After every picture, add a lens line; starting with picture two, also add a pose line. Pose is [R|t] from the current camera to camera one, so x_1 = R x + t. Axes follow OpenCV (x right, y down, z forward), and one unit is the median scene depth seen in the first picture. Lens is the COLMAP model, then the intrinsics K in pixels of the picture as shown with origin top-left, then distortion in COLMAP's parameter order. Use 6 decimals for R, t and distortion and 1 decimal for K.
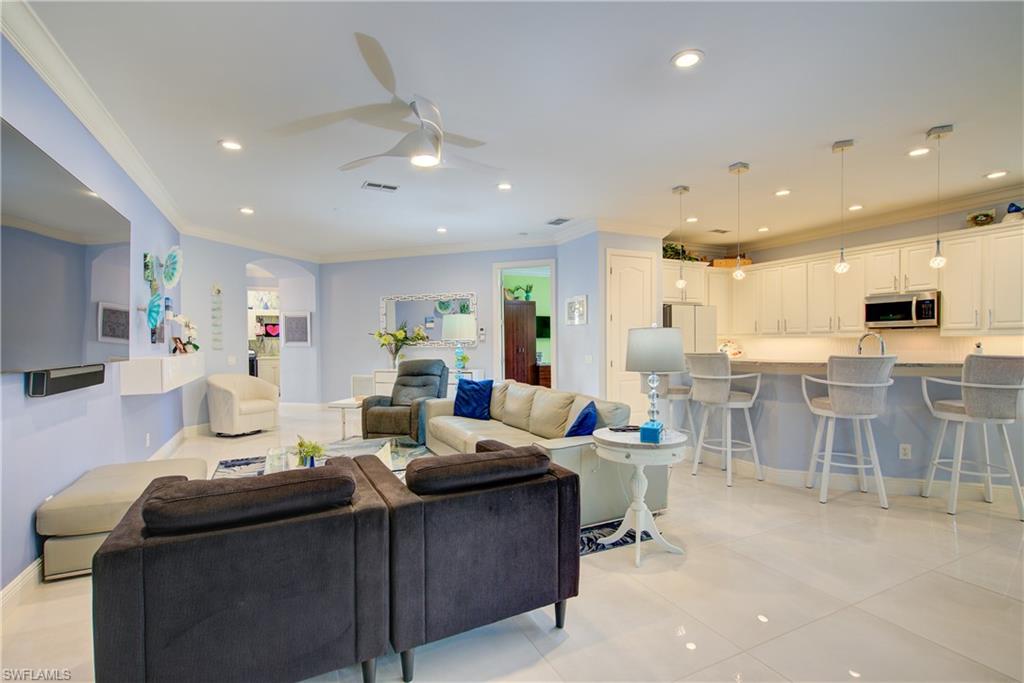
lens RADIAL K [[474.3, 0, 511.6], [0, 474.3, 345.9], [0, 0, 1]] dist [0.004814, -0.001372]
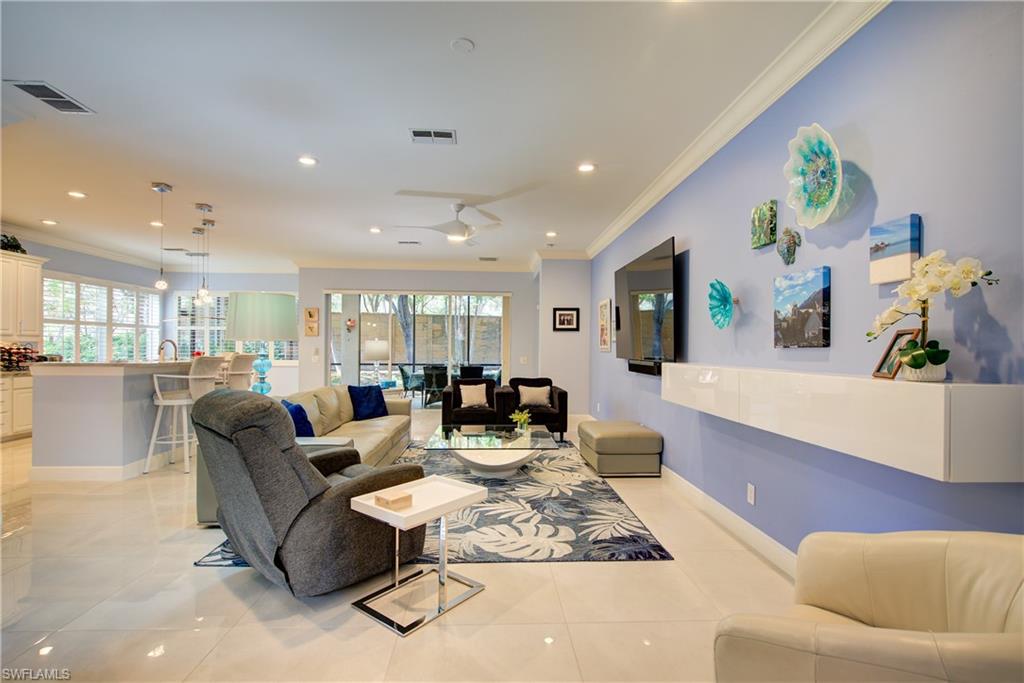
lens RADIAL K [[474.3, 0, 508.6], [0, 474.3, 348.0], [0, 0, 1]] dist [0.004814, -0.001372]
pose [[-0.916275, 0.002323, 0.400542, -0.569927], [0.005388, 0.999964, 0.006527, -0.008959], [-0.400513, 0.008139, -0.916255, 1.376709]]
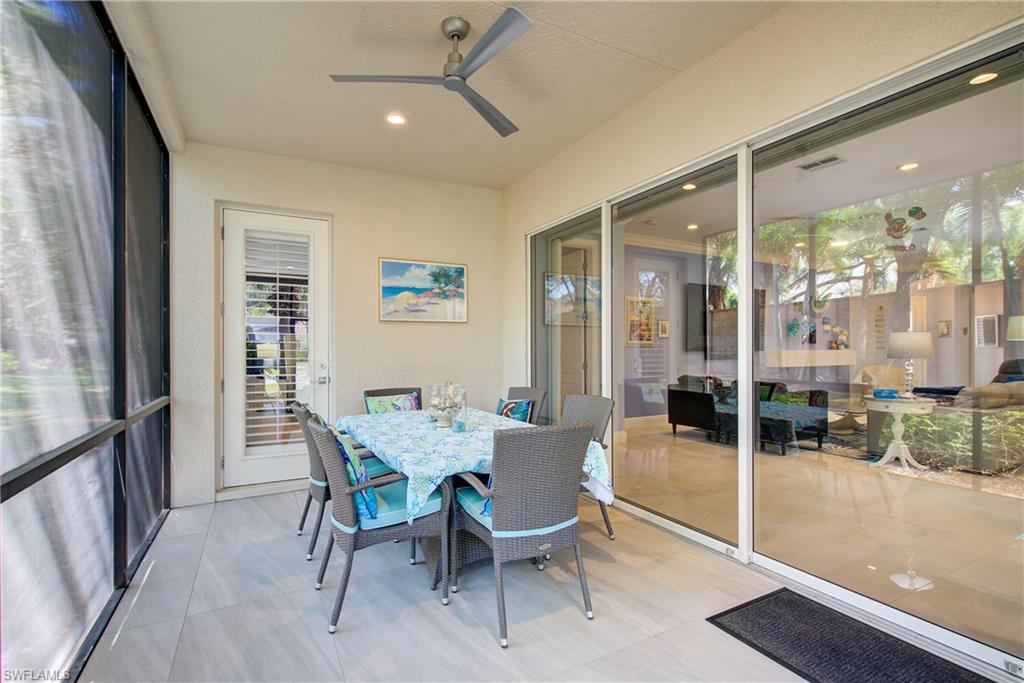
lens RADIAL K [[474.3, 0, 509.6], [0, 474.3, 346.2], [0, 0, 1]] dist [0.004814, -0.001372]
pose [[0.035323, 0.001753, -0.999374, 0.913543], [-0.008435, 0.999963, 0.001456, 0.009718], [0.999340, 0.008378, 0.035336, -0.191750]]
